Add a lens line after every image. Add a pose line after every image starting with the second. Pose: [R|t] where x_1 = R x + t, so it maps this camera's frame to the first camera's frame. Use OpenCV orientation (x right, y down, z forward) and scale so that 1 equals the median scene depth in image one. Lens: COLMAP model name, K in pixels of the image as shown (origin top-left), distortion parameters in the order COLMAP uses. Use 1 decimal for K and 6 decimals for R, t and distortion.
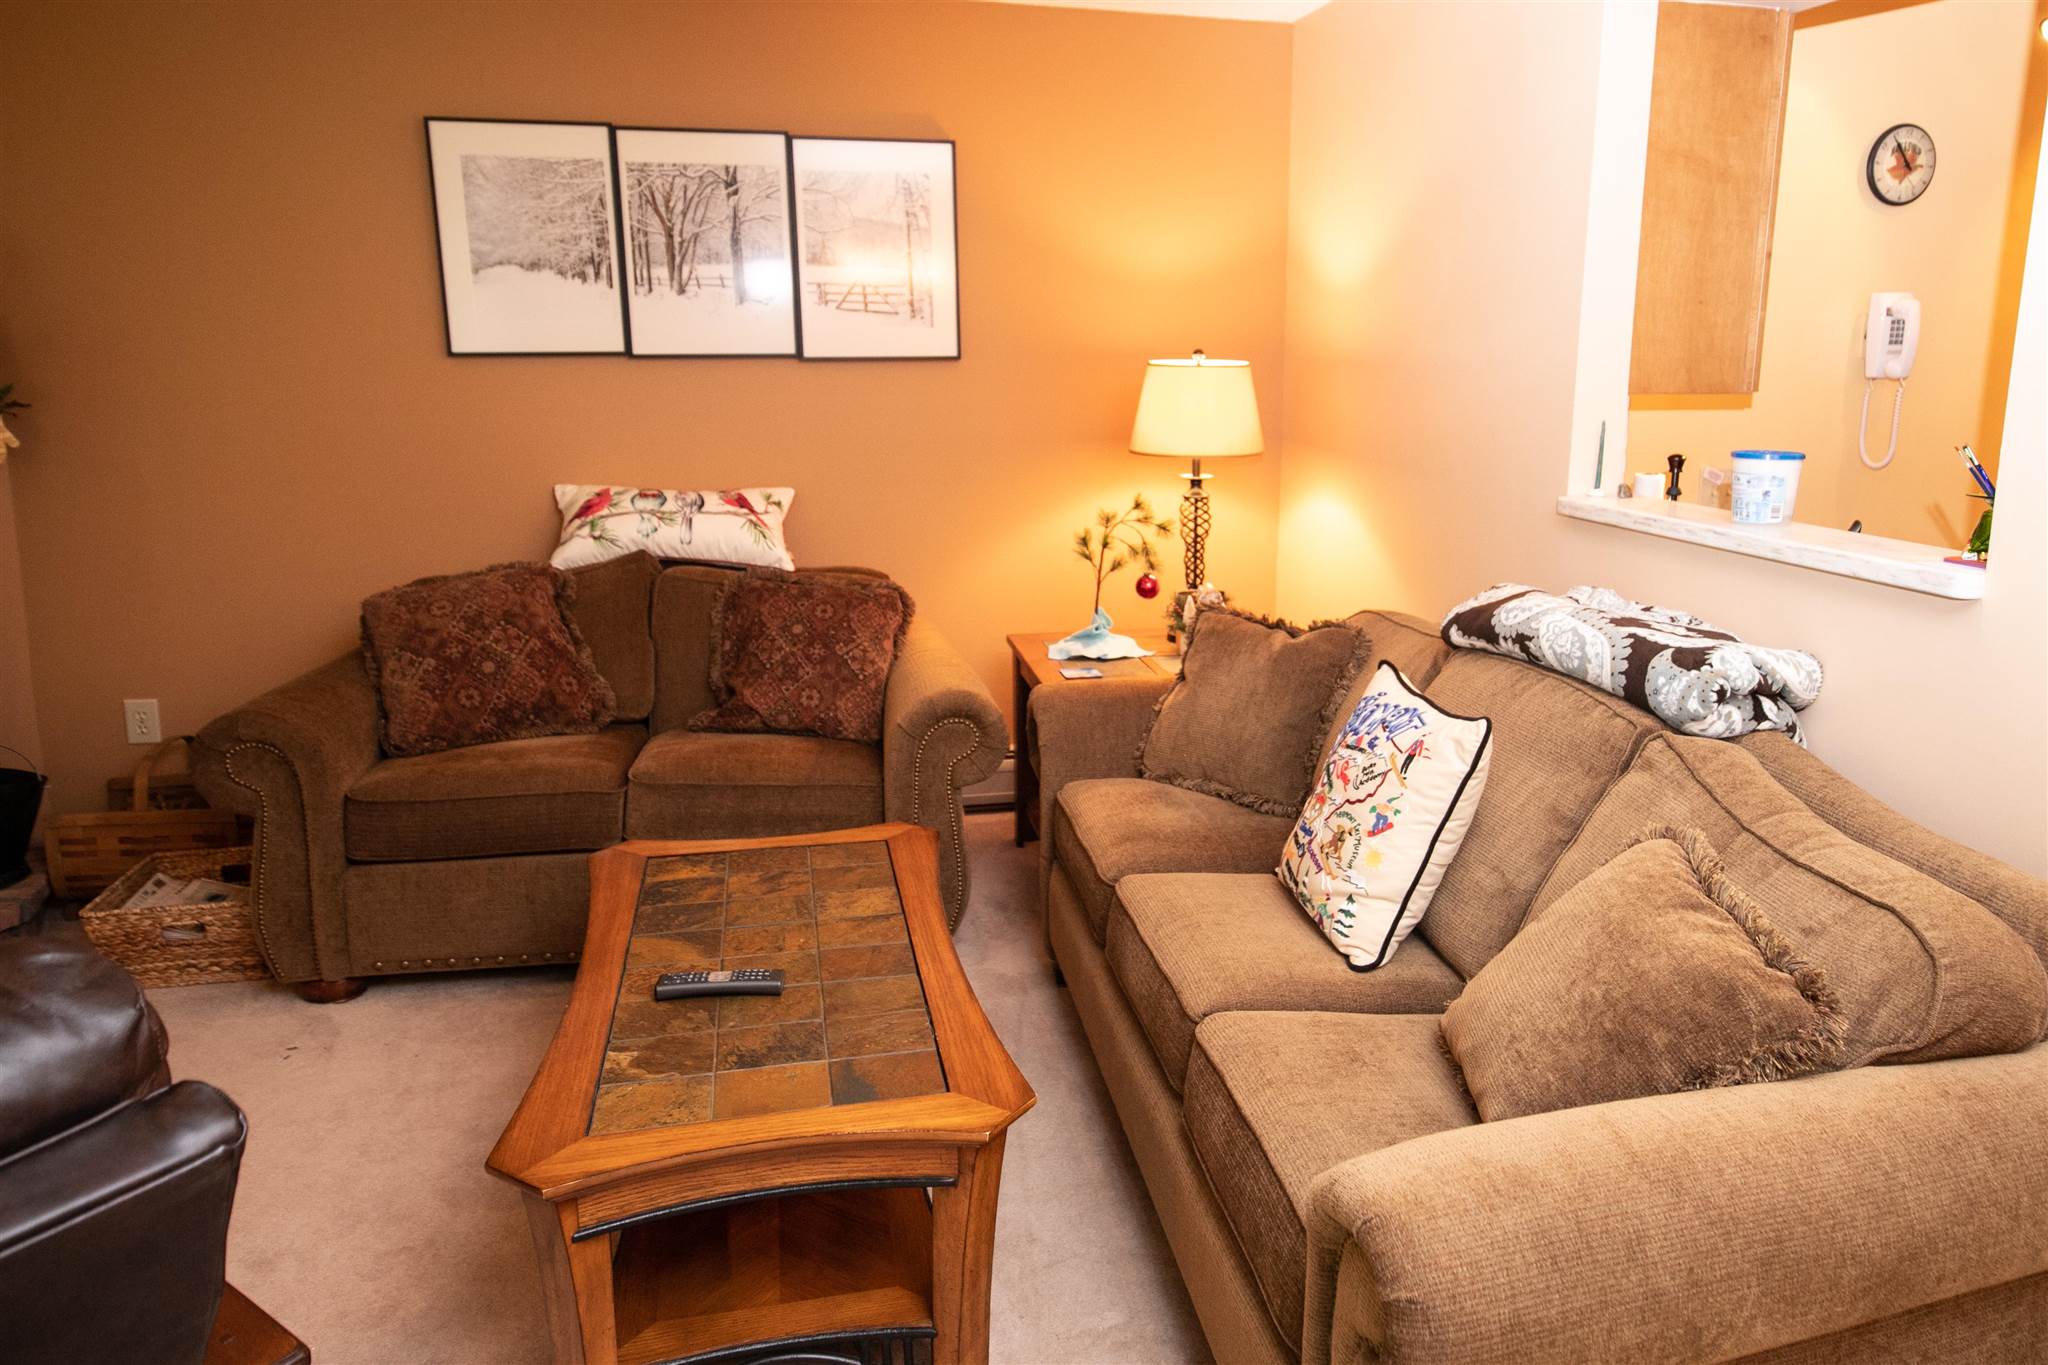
lens RADIAL K [[1442.4, 0, 1123.5], [0, 1442.4, 617.5], [0, 0, 1]] dist [0.017188, 0.001417]
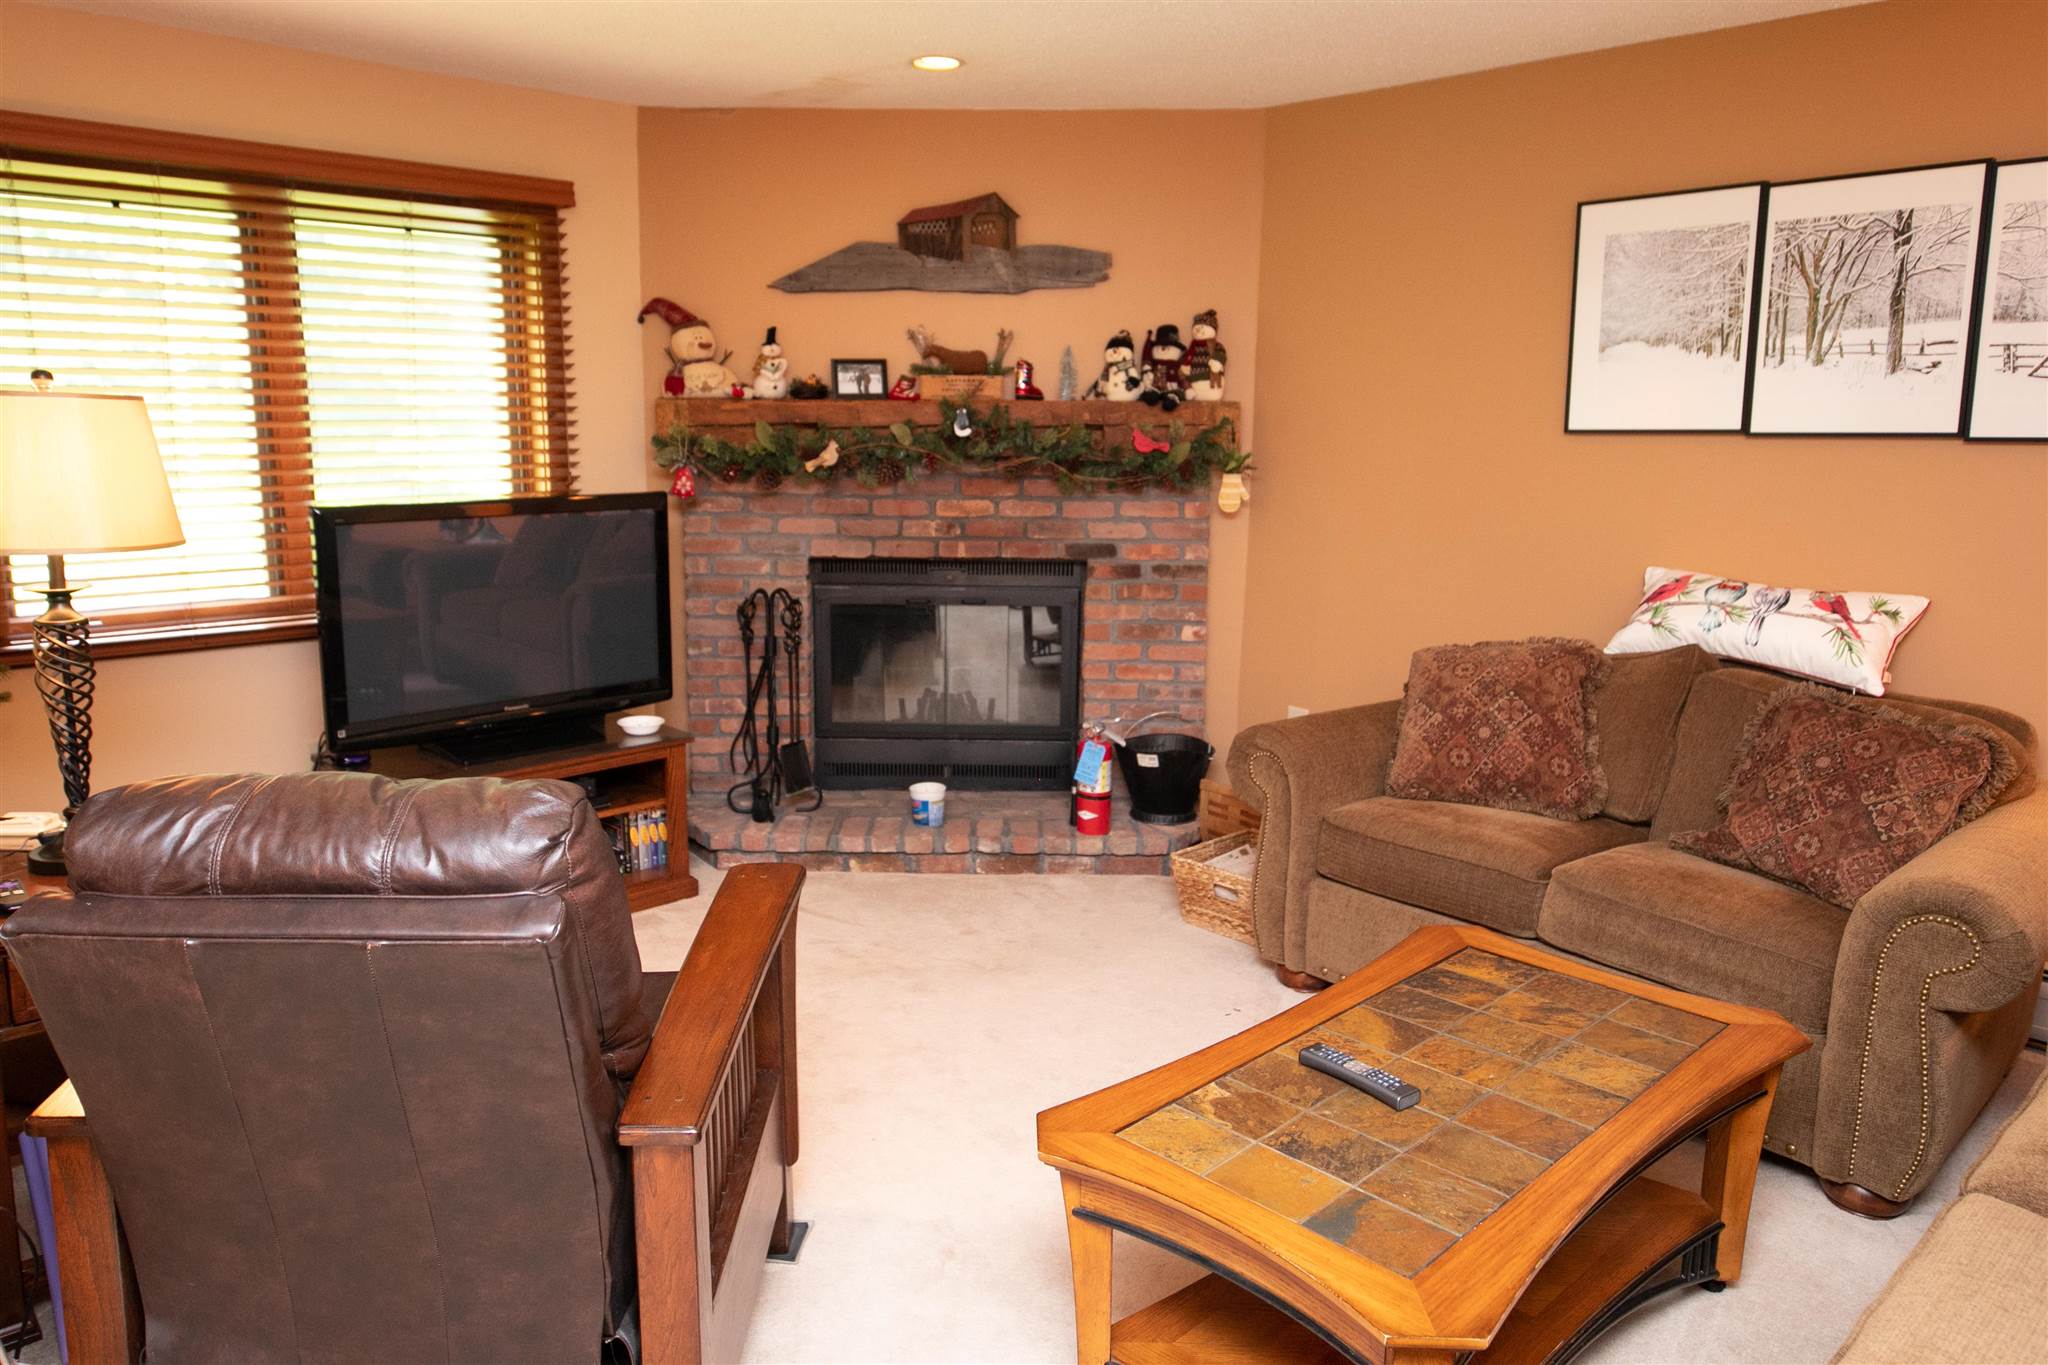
lens RADIAL K [[1416.8, 0, 979.1], [0, 1416.8, 644.5], [0, 0, 1]] dist [0.011708, 0.001874]
pose [[0.492499, 0.139234, -0.859103, 0.215115], [-0.165772, 0.984056, 0.064453, -0.029044], [0.854380, 0.110672, 0.507727, 0.151872]]
